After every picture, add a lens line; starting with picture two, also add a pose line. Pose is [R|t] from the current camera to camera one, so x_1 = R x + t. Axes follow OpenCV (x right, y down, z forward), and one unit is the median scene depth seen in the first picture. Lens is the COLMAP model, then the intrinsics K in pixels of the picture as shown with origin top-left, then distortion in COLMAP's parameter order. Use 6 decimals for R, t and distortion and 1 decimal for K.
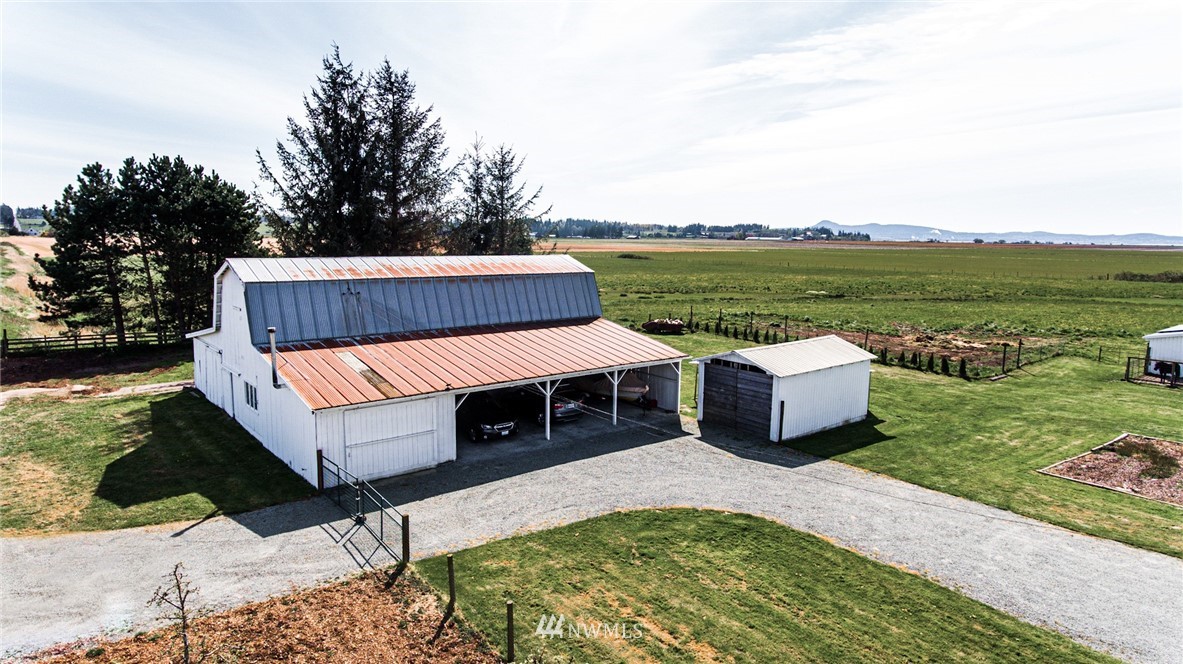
lens RADIAL K [[702.0, 0, 585.9], [0, 702.0, 330.9], [0, 0, 1]] dist [-0.017382, 0.024122]
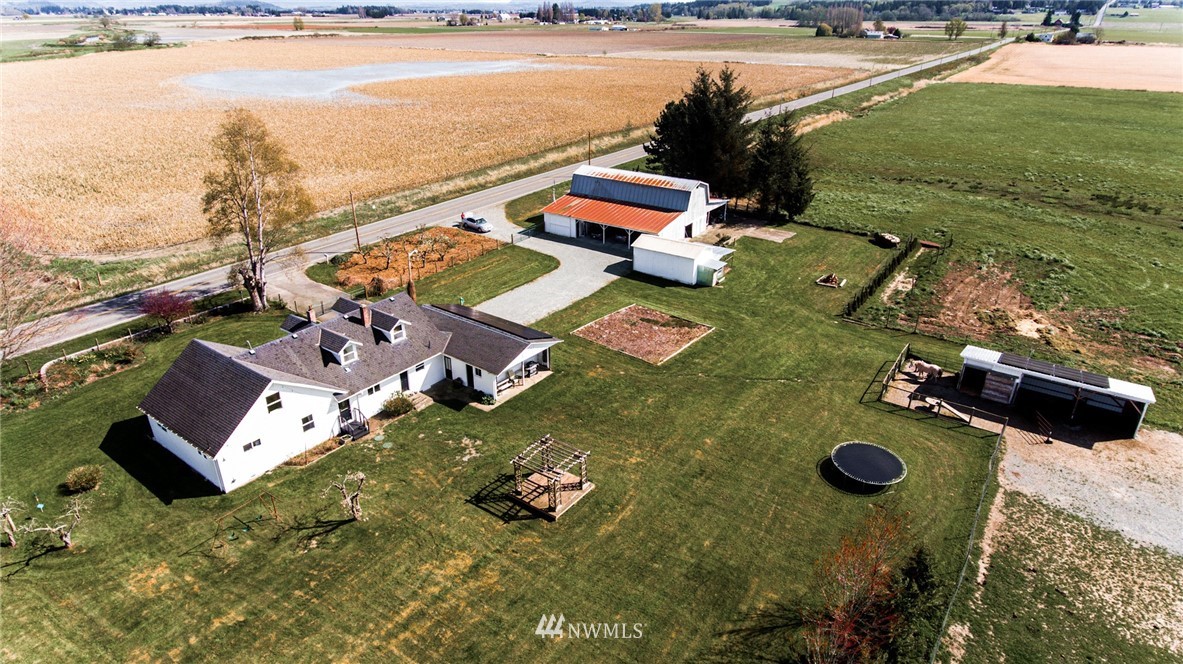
lens RADIAL K [[702.0, 0, 585.9], [0, 702.0, 330.9], [0, 0, 1]] dist [-0.017382, 0.024122]
pose [[0.268009, 0.393132, -0.879556, 0.155503], [-0.128959, 0.919378, 0.371637, -0.034773], [0.954746, 0.013824, 0.297100, 0.002252]]
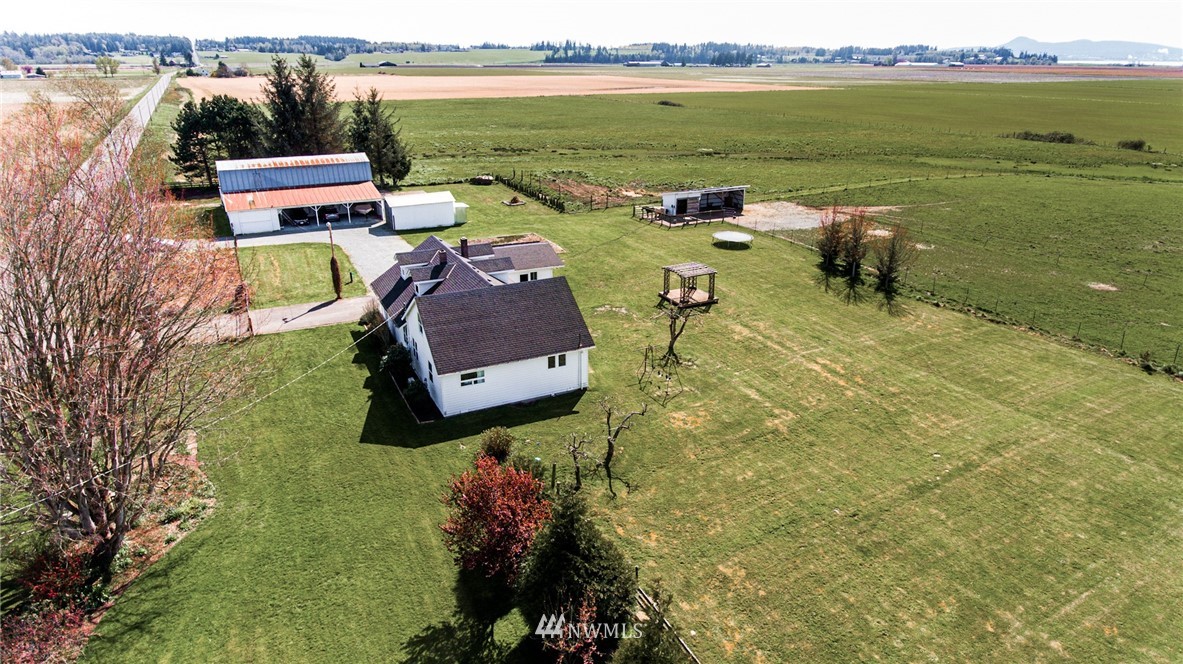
lens RADIAL K [[702.0, 0, 585.9], [0, 702.0, 330.9], [0, 0, 1]] dist [-0.017382, 0.024122]
pose [[0.979891, 0.063522, -0.189154, 0.093413], [-0.017513, 0.971695, 0.235590, -0.007479], [0.198765, -0.227539, 0.953267, -0.096242]]
